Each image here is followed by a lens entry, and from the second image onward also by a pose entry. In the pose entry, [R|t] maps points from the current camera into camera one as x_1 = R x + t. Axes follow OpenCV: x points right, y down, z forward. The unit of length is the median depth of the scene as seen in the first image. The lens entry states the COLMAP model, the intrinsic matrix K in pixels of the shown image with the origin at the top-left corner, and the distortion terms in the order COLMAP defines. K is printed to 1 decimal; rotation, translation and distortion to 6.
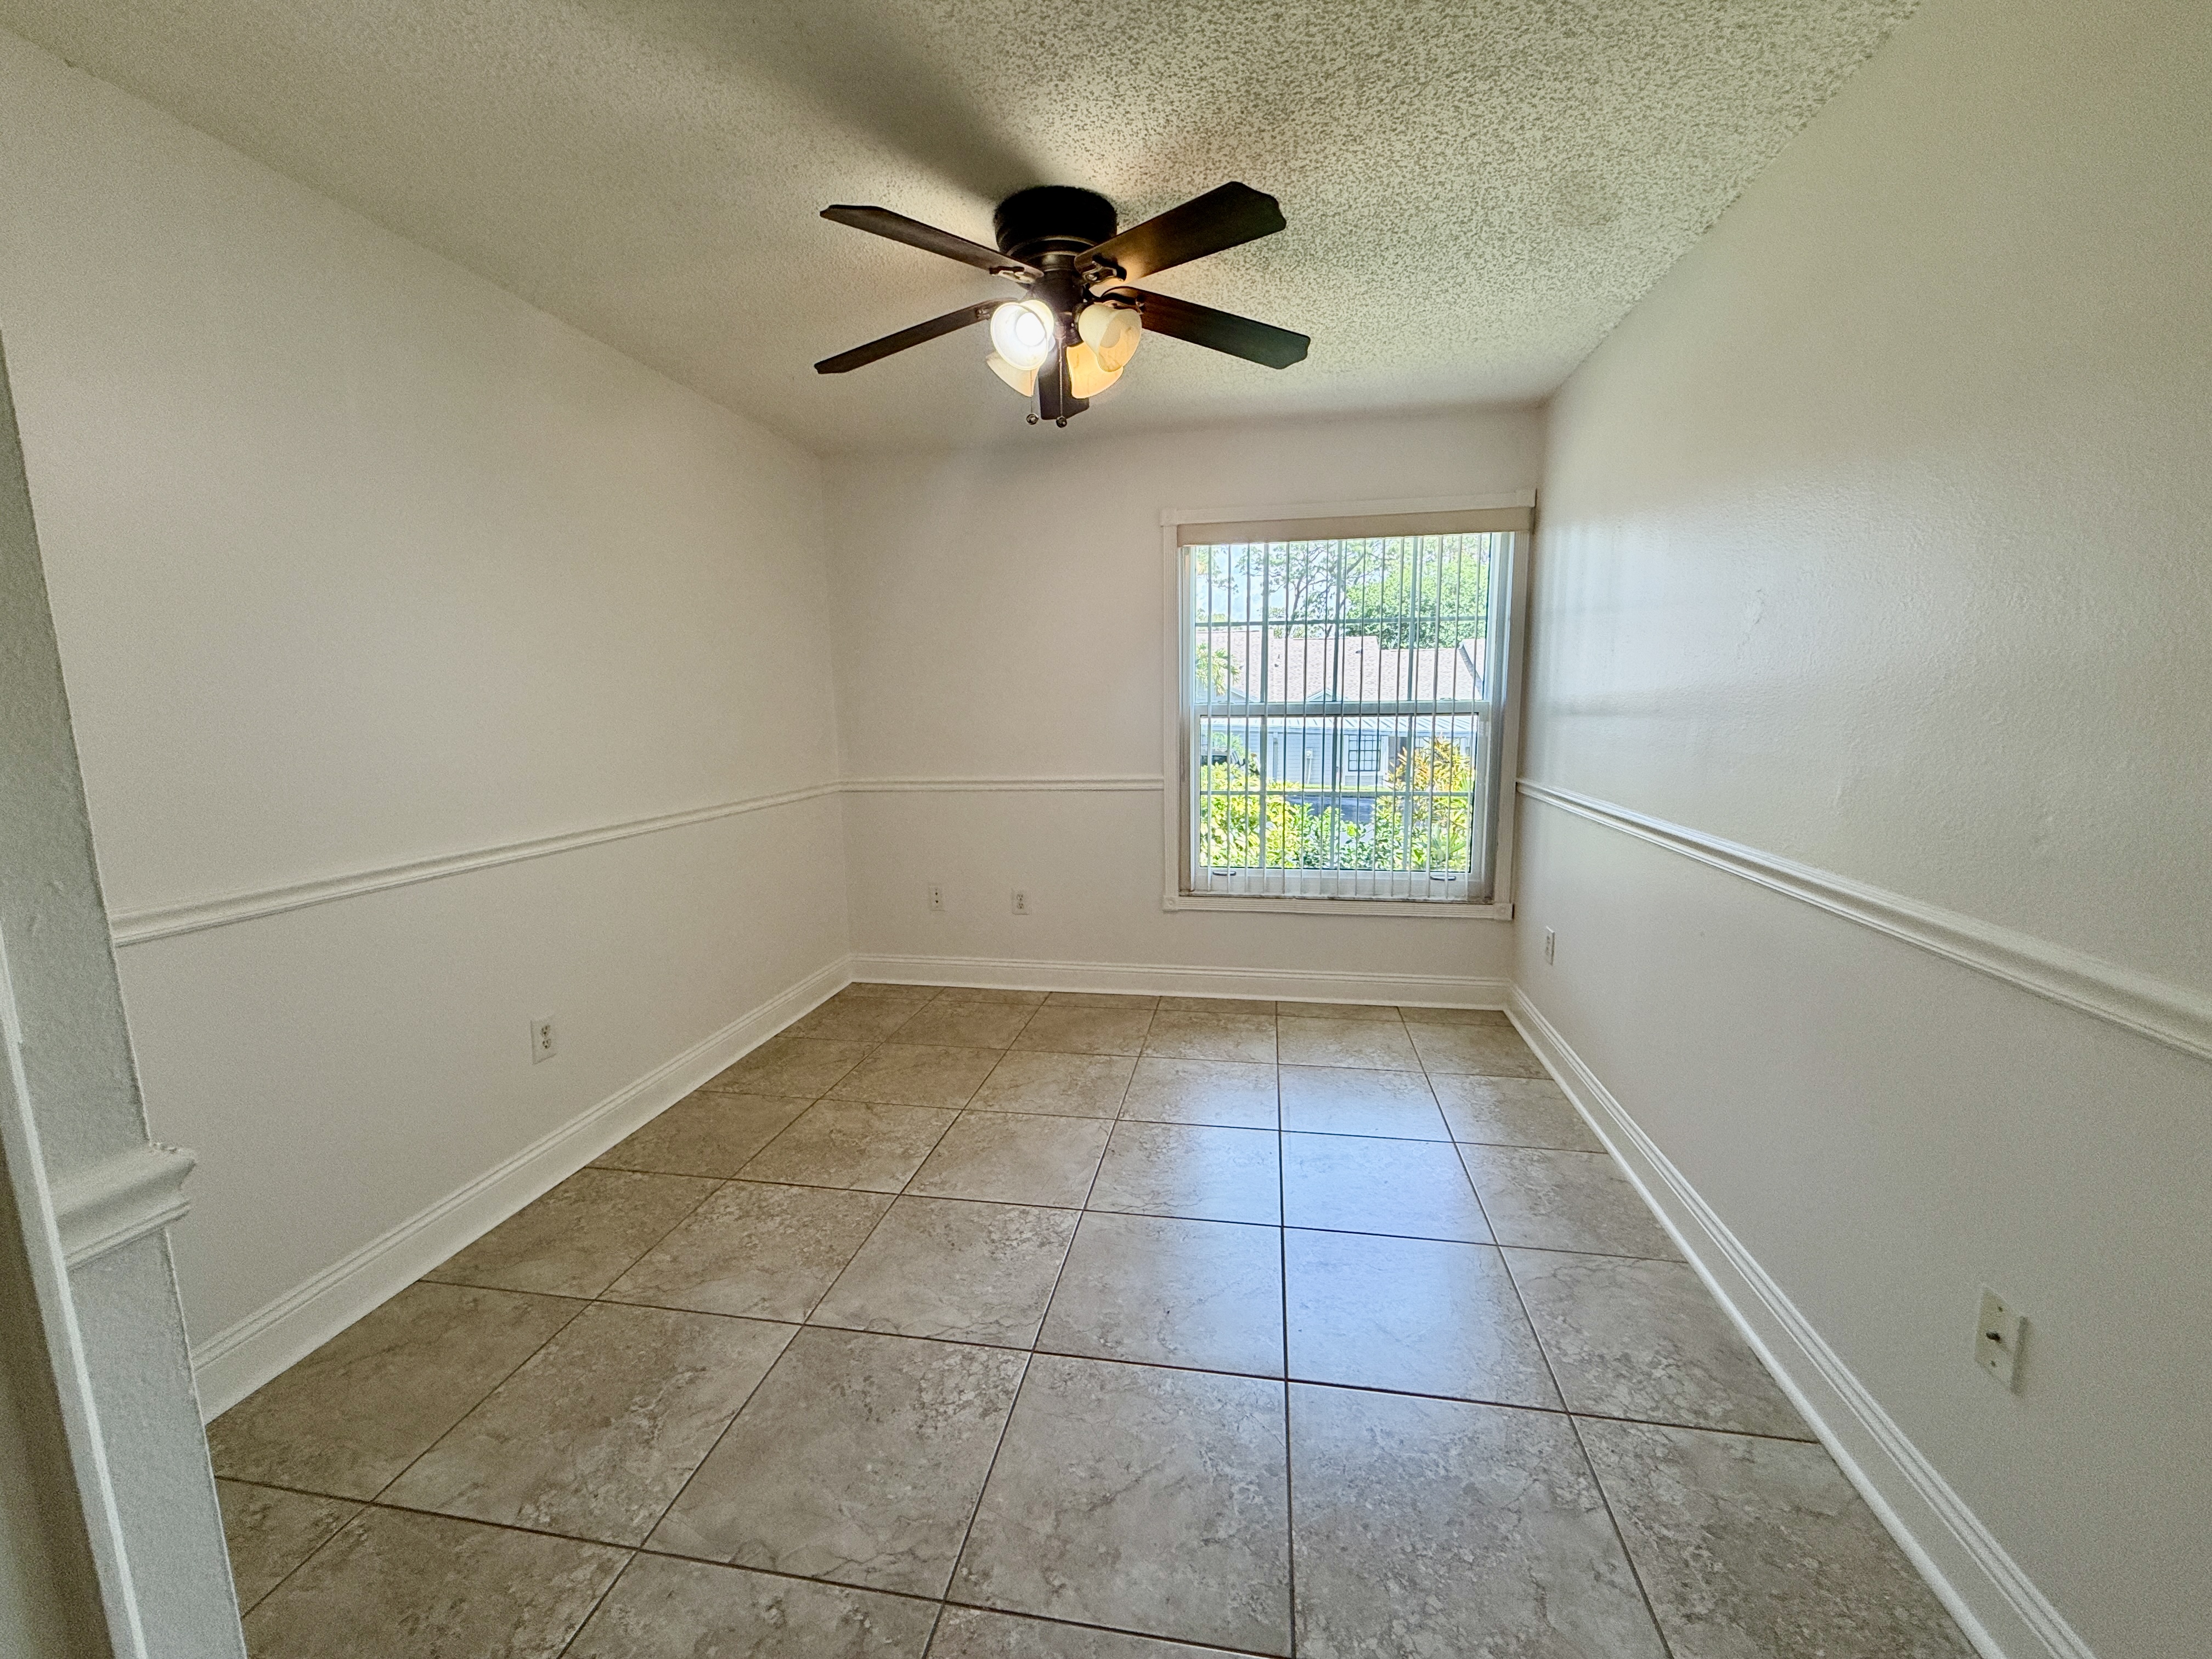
lens RADIAL K [[883.3, 0, 1109.5], [0, 883.3, 831.0], [0, 0, 1]] dist [-0.001798, -0.000163]
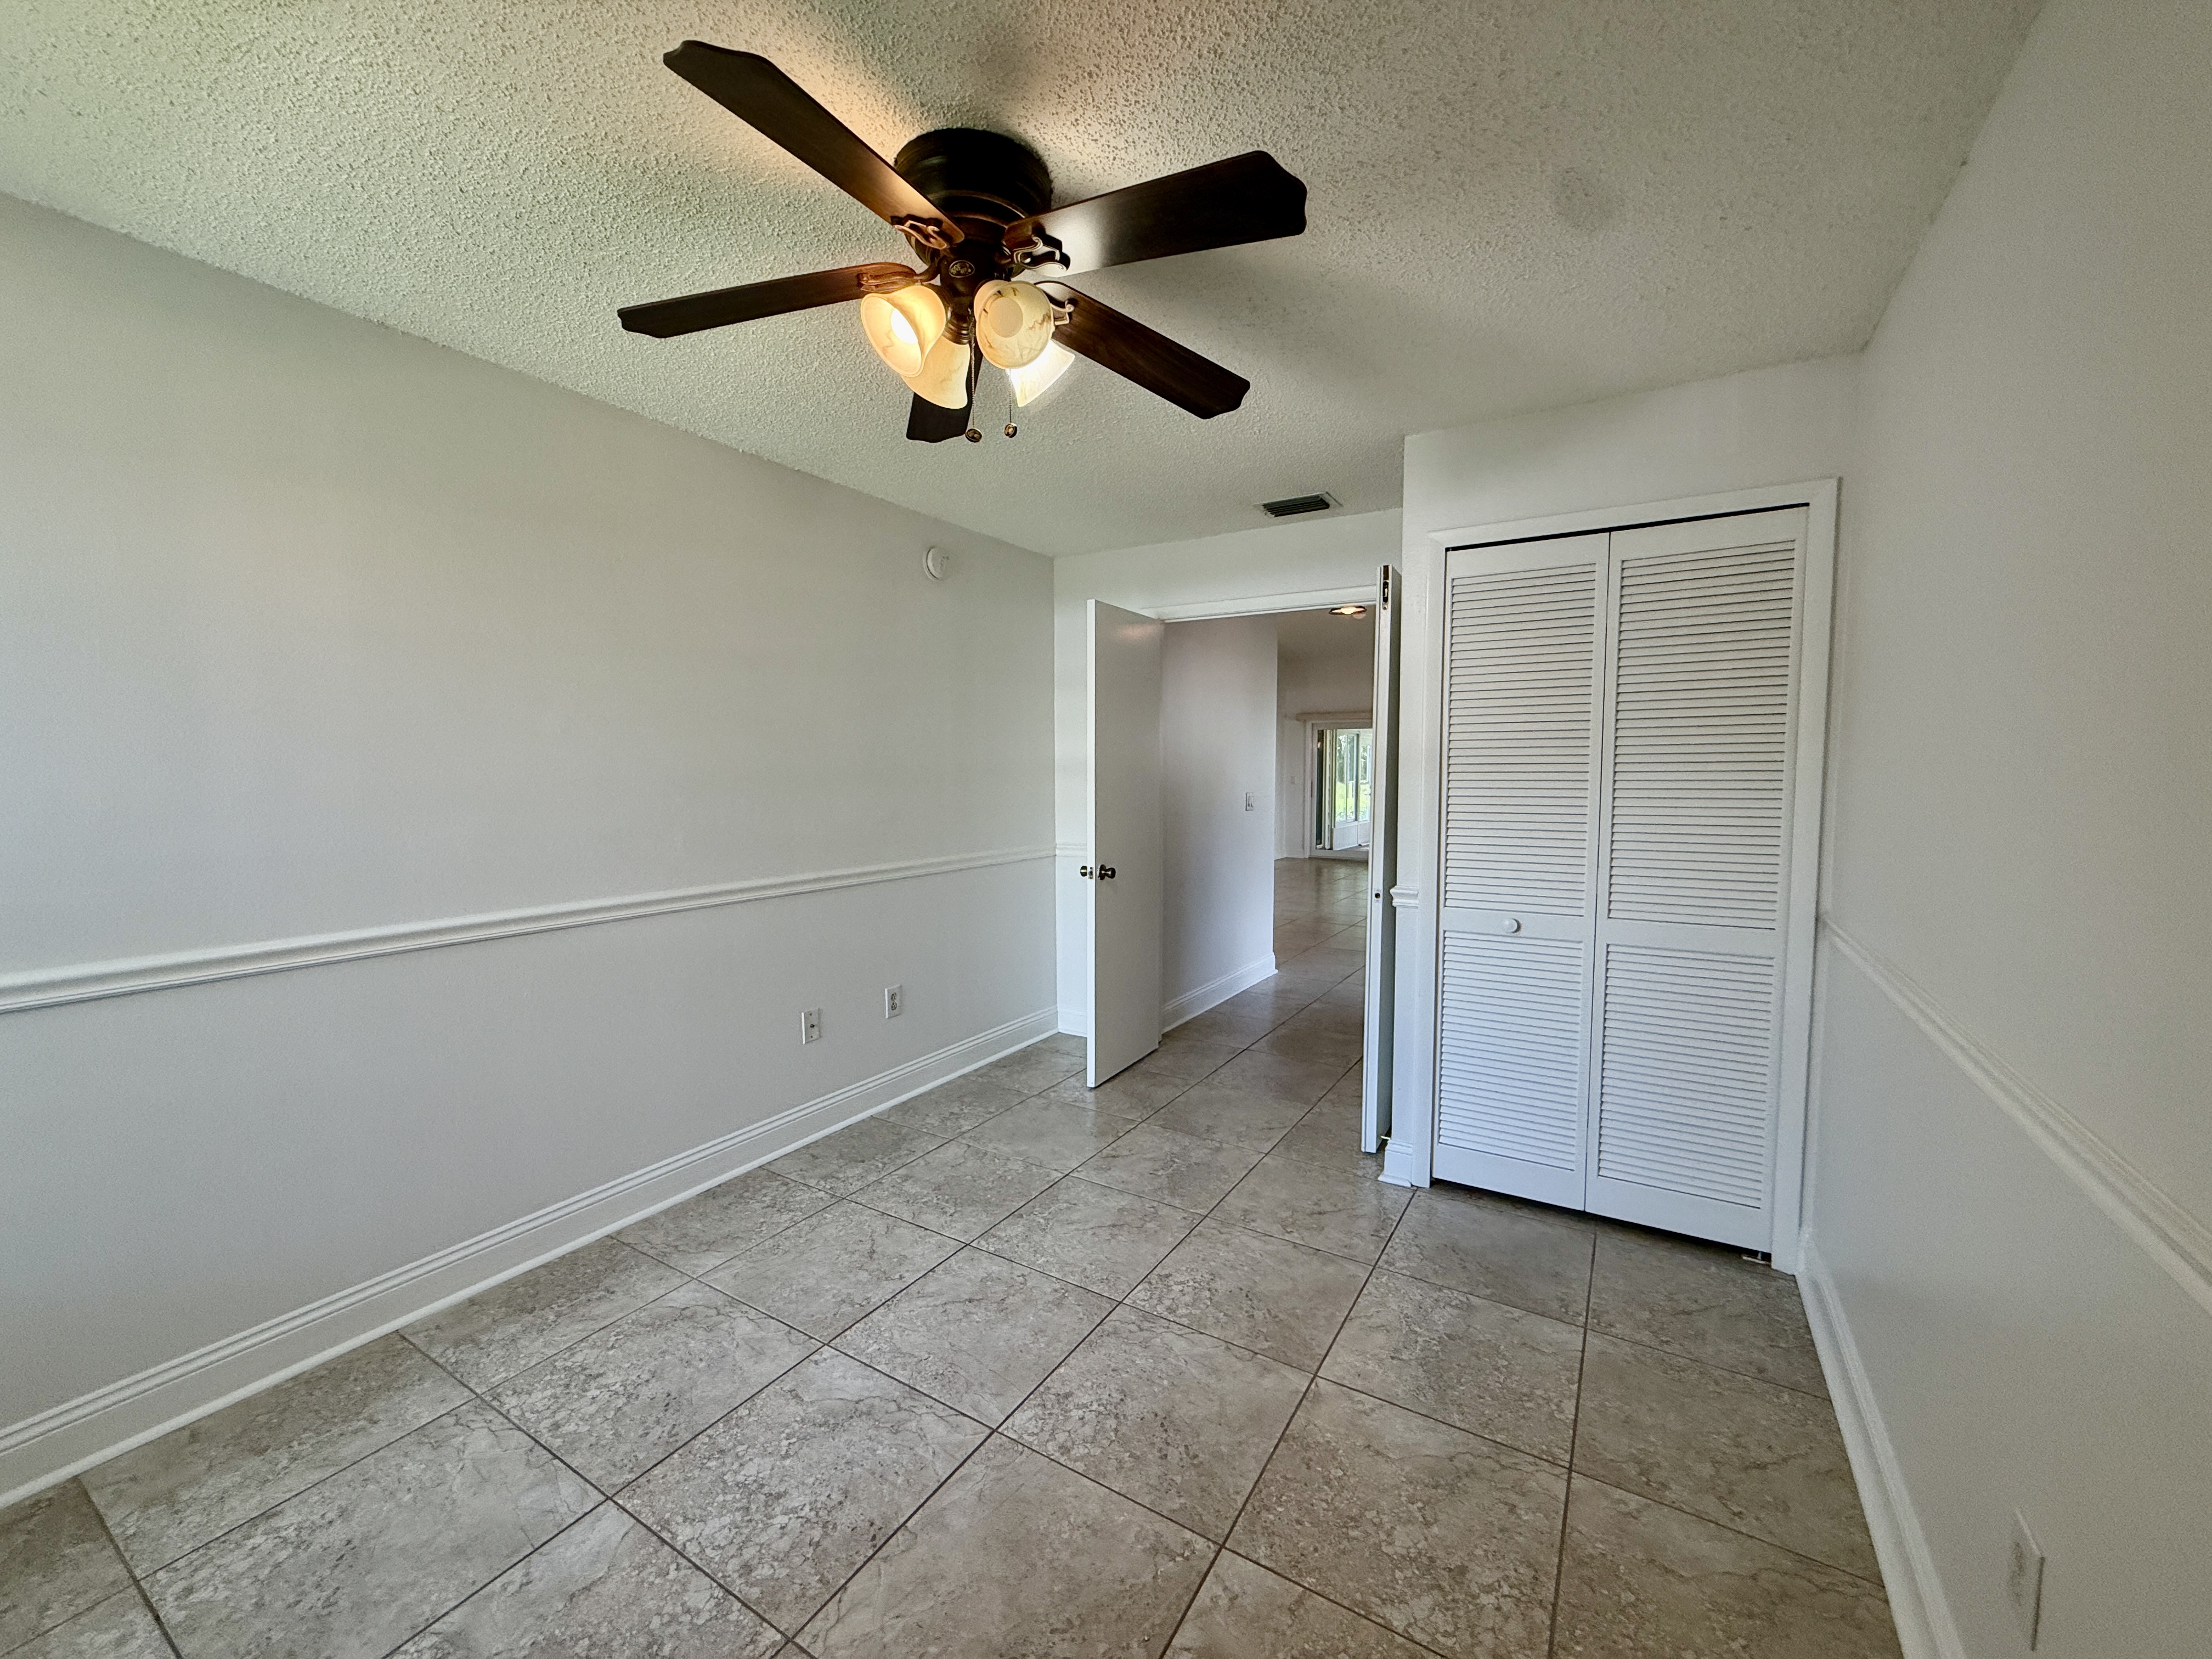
lens RADIAL K [[883.3, 0, 1102.8], [0, 883.3, 830.8], [0, 0, 1]] dist [-0.001798, -0.000163]
pose [[-0.929853, -0.011656, 0.367746, -0.483005], [0.067920, 0.976882, 0.202702, -0.297453], [-0.361608, 0.213460, -0.907565, 1.879434]]
